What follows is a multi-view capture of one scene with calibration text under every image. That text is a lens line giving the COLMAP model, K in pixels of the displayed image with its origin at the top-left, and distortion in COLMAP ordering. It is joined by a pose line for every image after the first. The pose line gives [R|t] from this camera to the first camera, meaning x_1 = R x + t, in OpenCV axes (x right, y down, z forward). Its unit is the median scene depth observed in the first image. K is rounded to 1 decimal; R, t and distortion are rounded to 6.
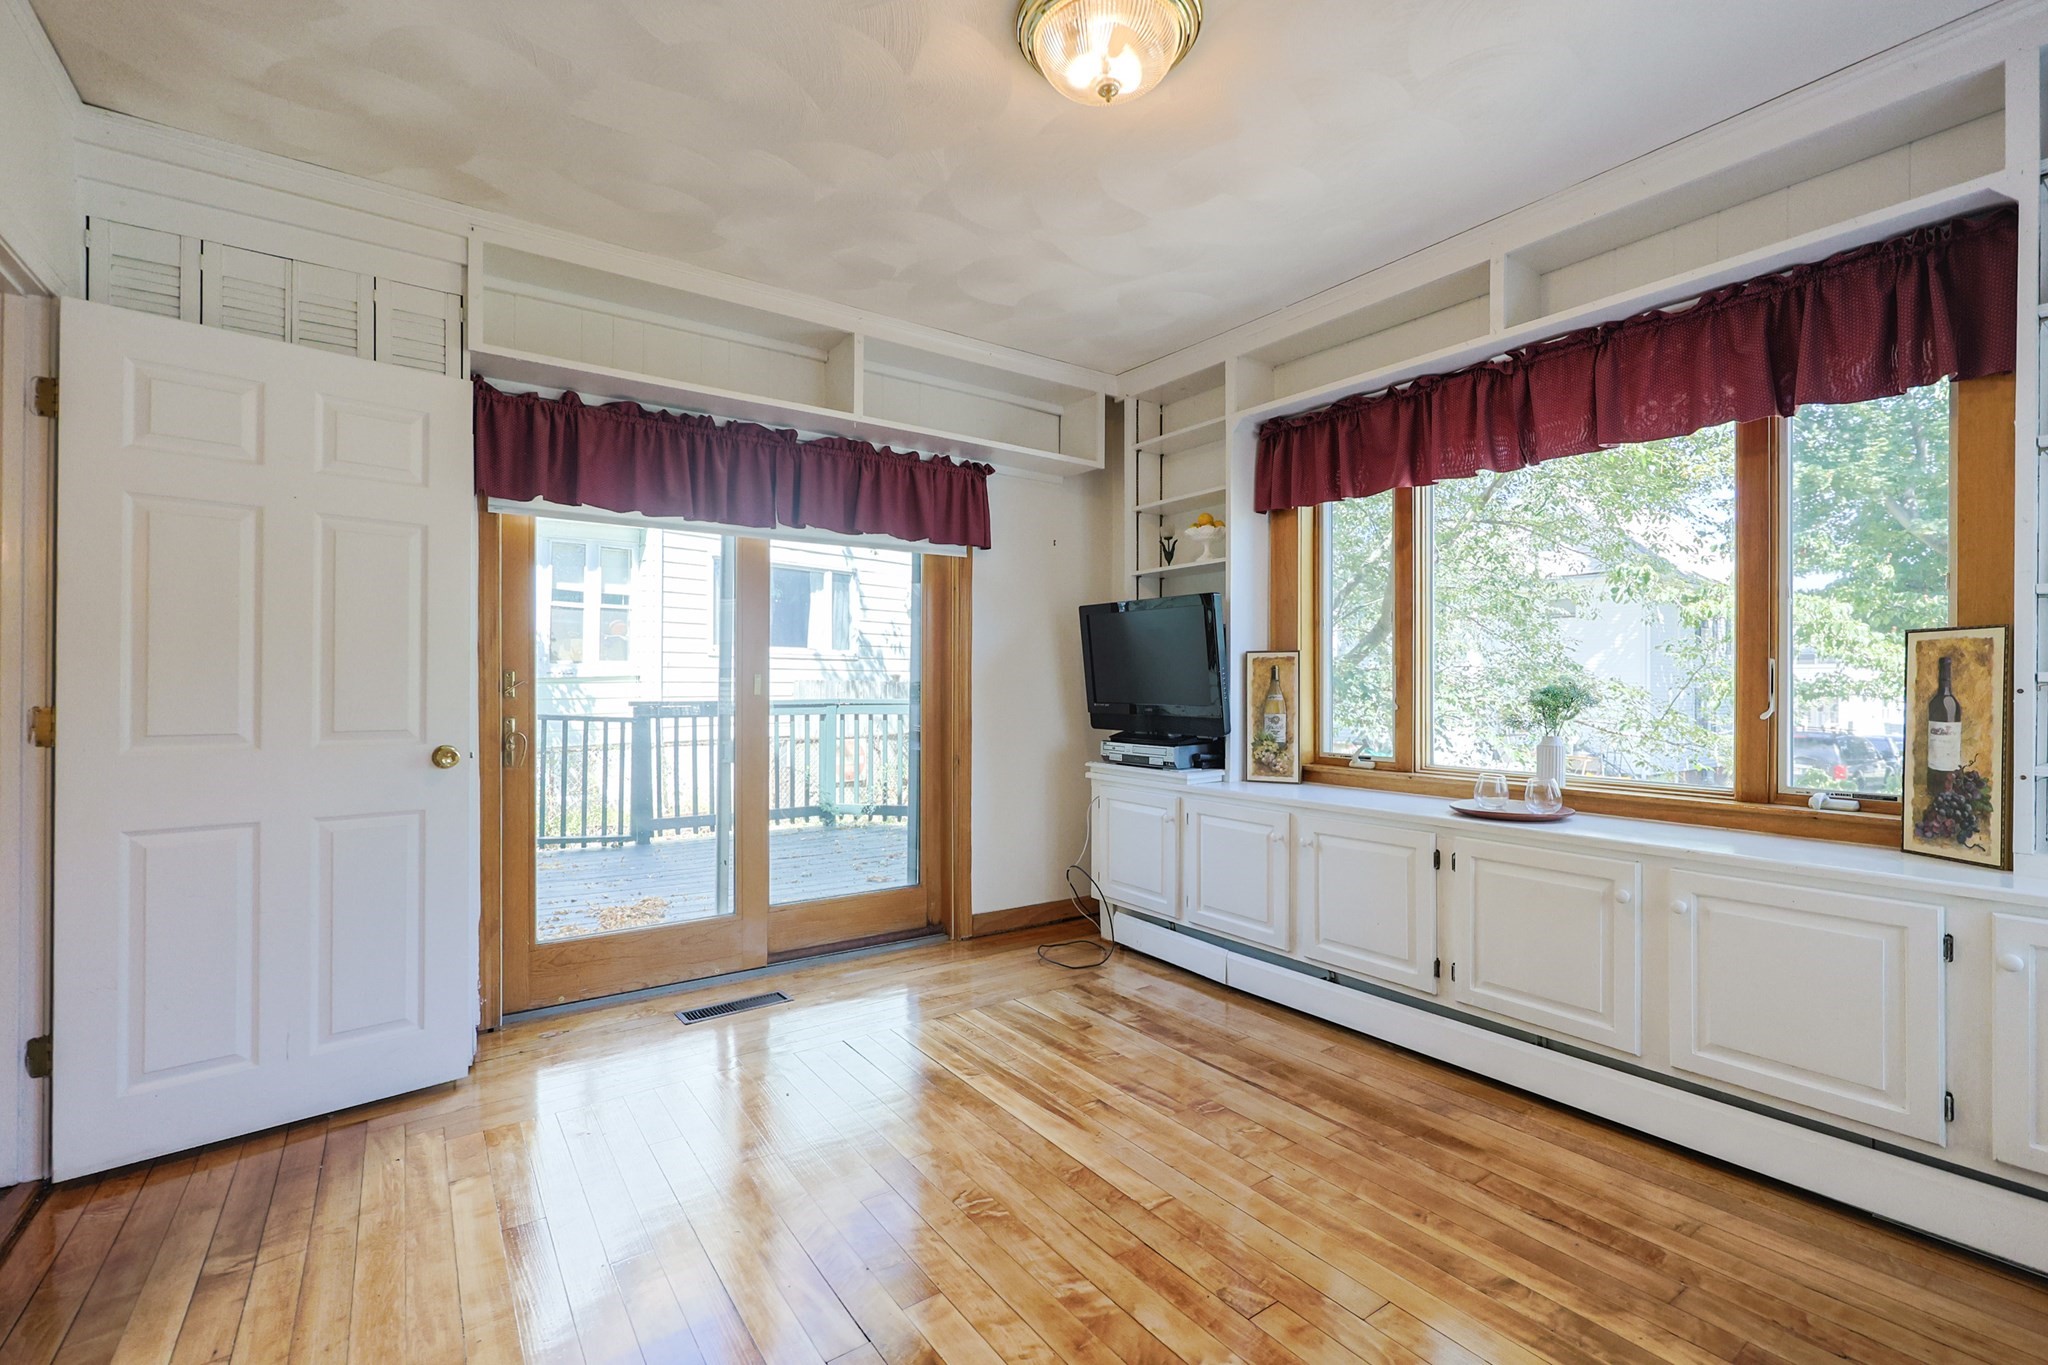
lens RADIAL K [[888.5, 0, 1035.1], [0, 888.5, 682.9], [0, 0, 1]] dist [-0.003080, 0.000162]
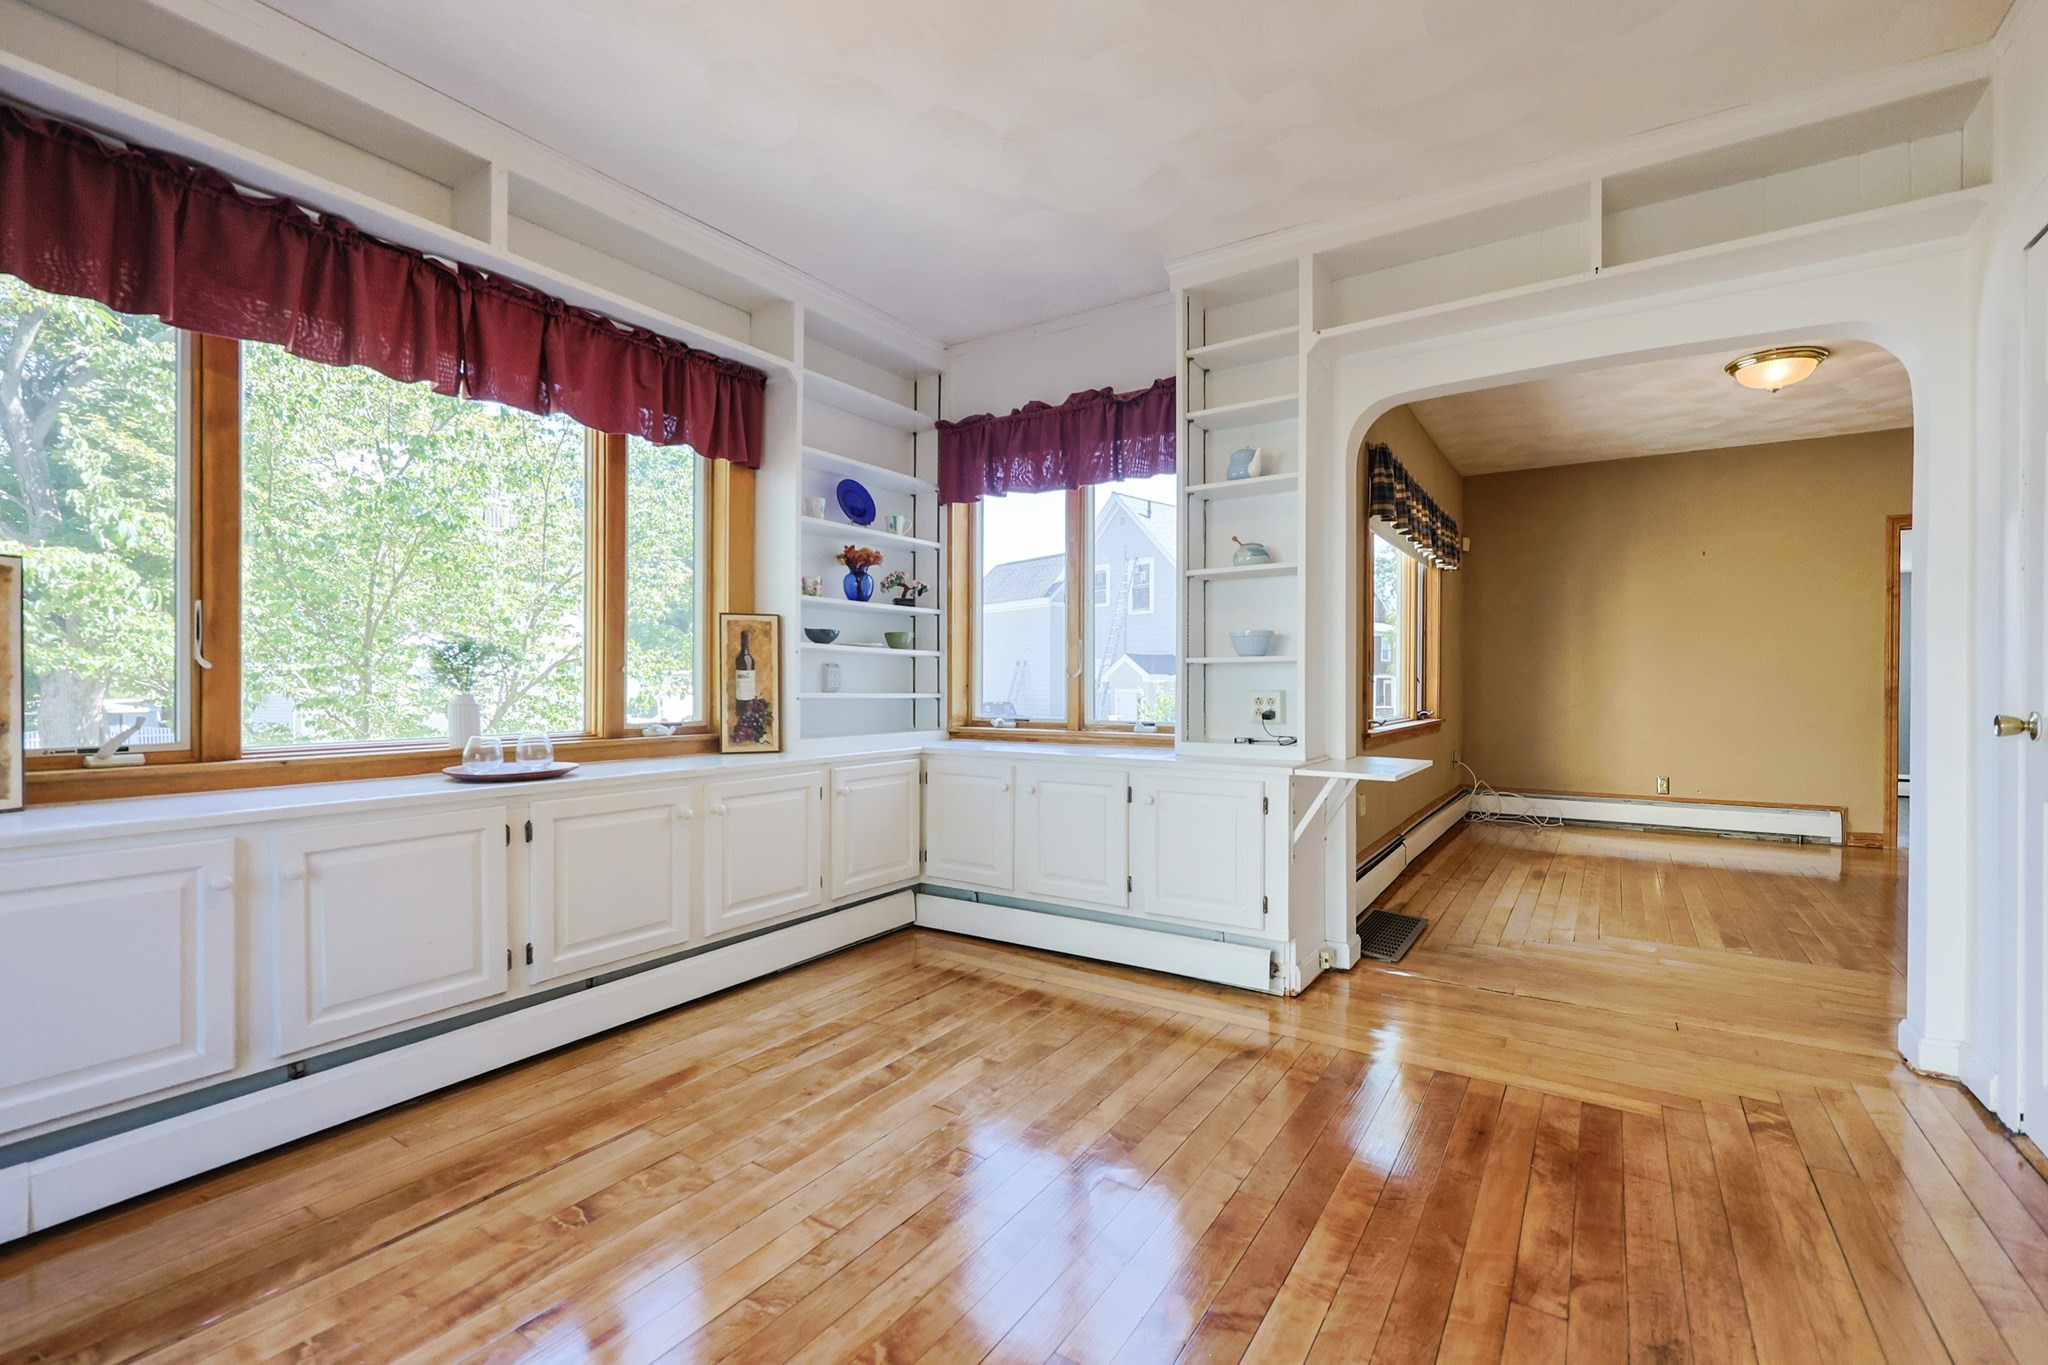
lens RADIAL K [[888.5, 0, 1035.1], [0, 888.5, 682.9], [0, 0, 1]] dist [-0.003080, 0.000162]
pose [[-0.363035, -0.005160, 0.931761, -0.447215], [-0.005154, 0.999980, 0.003530, 0.036879], [-0.931761, -0.003521, -0.363054, 0.690206]]
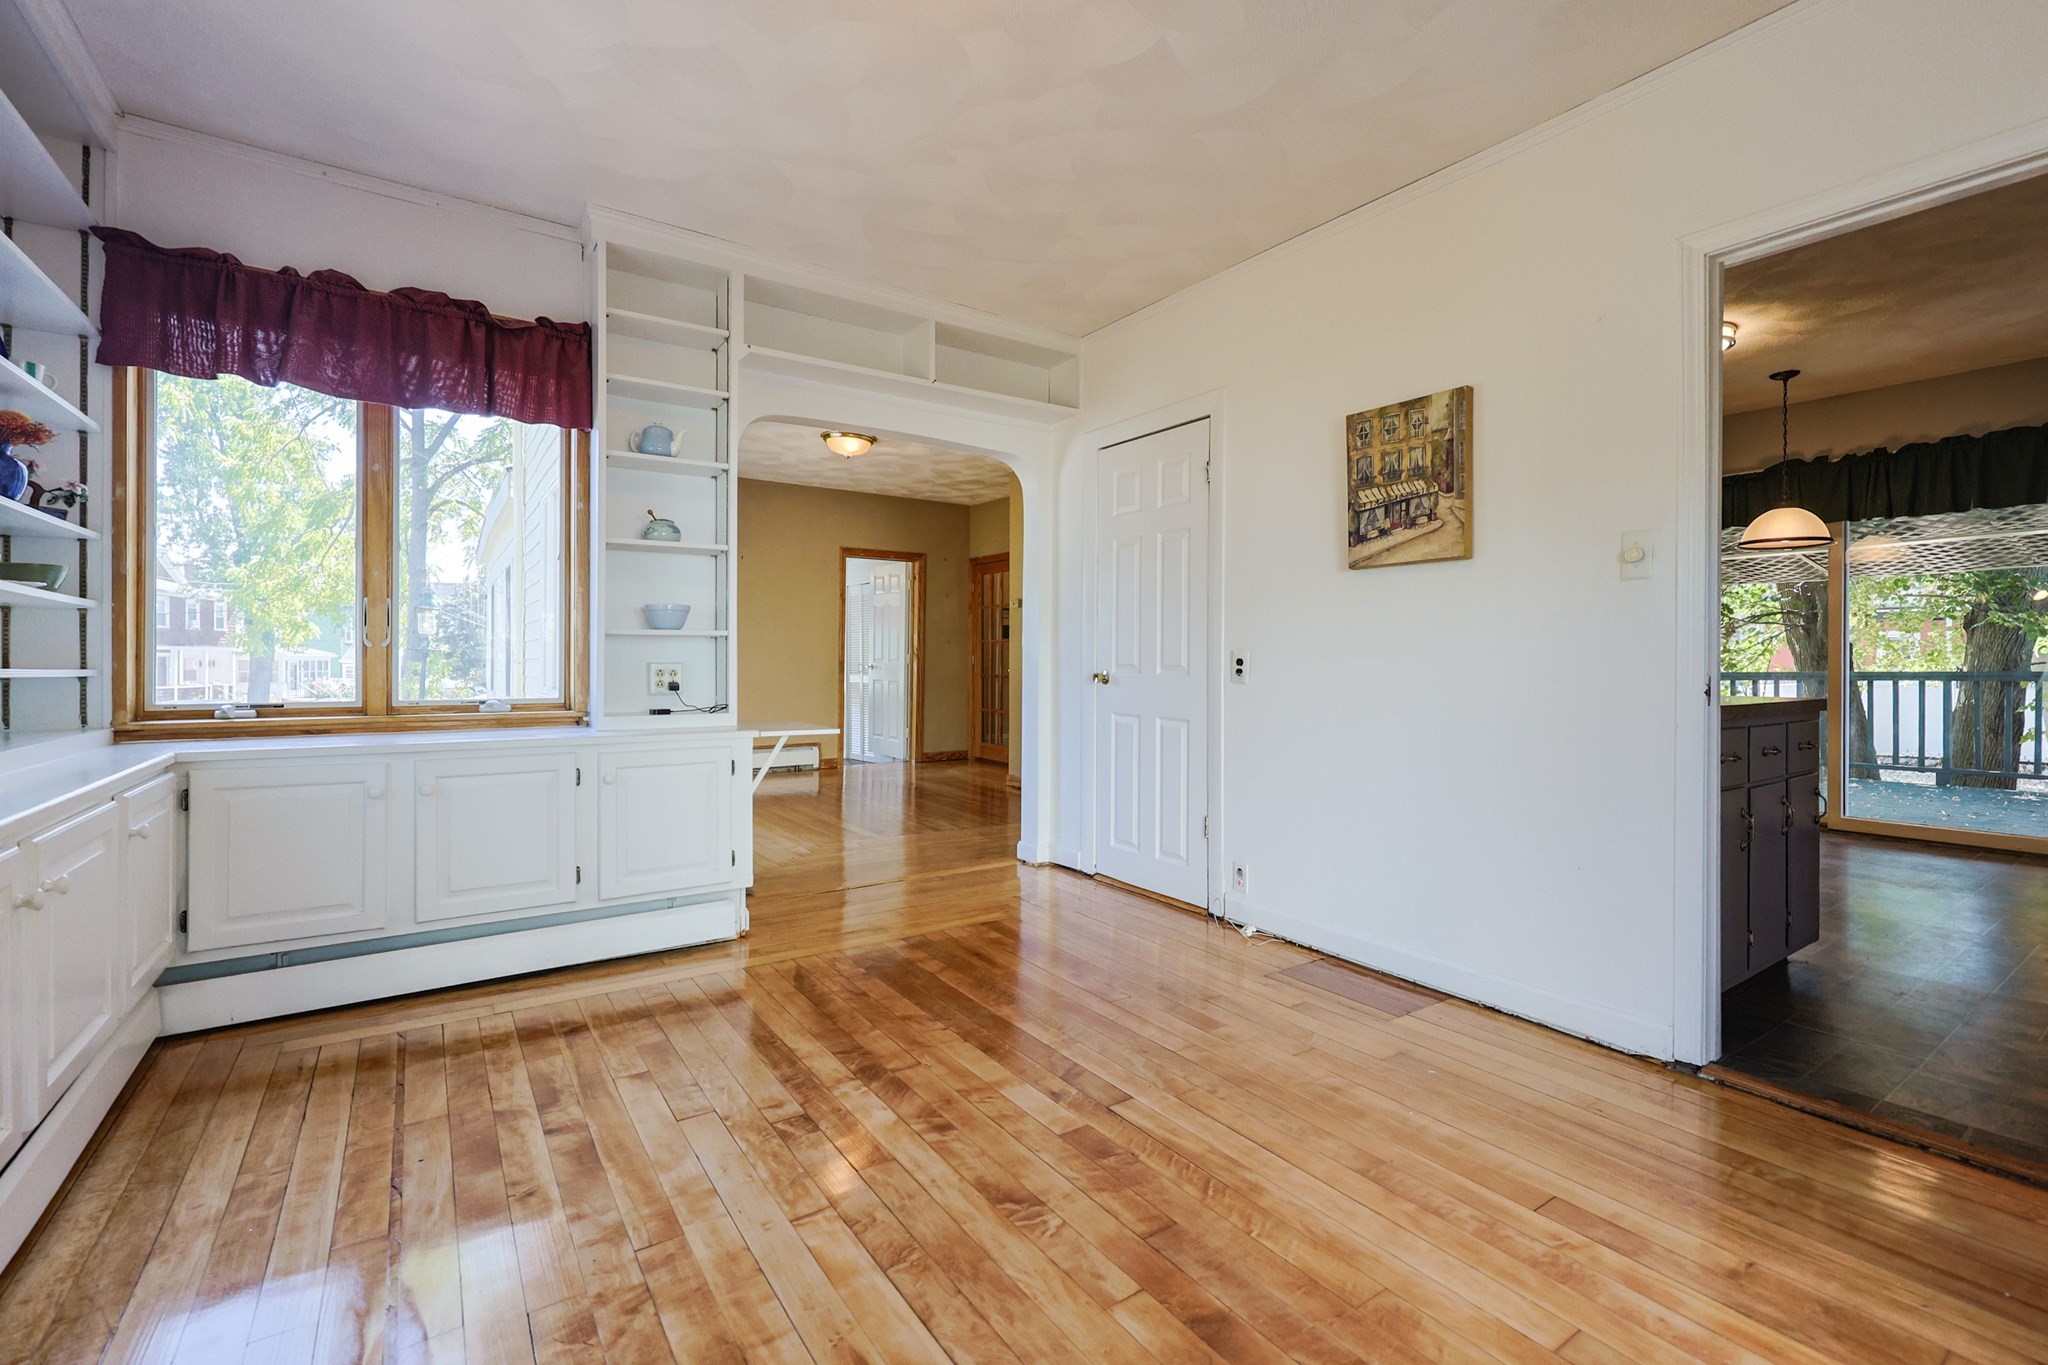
lens RADIAL K [[890.9, 0, 1028.5], [0, 890.9, 656.7], [0, 0, 1]] dist [-0.001988, -0.000173]
pose [[-0.999789, -0.008079, 0.018897, -0.043807], [-0.008206, 0.999944, -0.006651, 0.044298], [-0.018842, -0.006805, -0.999799, 1.123039]]
